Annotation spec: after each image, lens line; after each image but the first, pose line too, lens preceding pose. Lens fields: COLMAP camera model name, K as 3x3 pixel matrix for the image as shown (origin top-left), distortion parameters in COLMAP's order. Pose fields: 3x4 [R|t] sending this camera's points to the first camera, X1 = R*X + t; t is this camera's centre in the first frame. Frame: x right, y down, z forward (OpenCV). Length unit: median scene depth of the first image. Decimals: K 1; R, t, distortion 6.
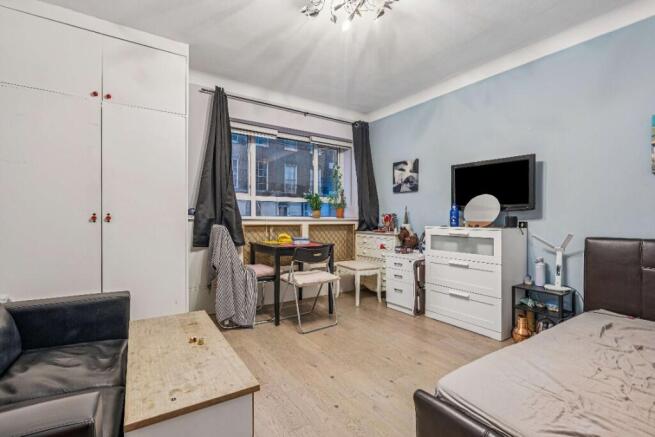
lens RADIAL K [[310.9, 0, 329.5], [0, 310.9, 221.1], [0, 0, 1]] dist [0.004124, -0.002195]
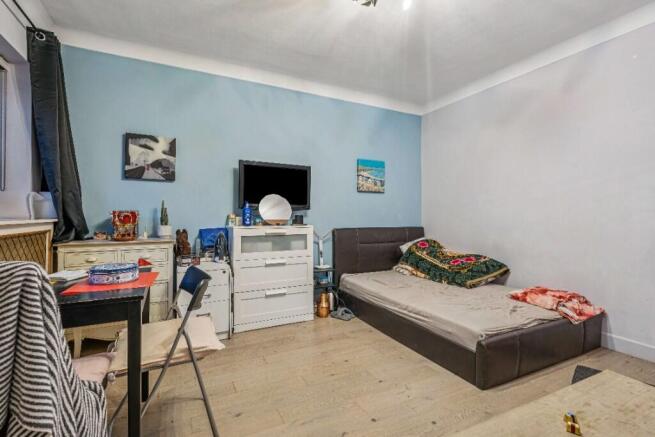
lens RADIAL K [[310.9, 0, 328.8], [0, 310.9, 212.4], [0, 0, 1]] dist [0.004124, -0.002195]
pose [[0.106733, -0.001388, 0.994287, -0.523021], [0.008354, 0.999965, 0.000500, -0.021996], [-0.994253, 0.008253, 0.106740, 0.672419]]
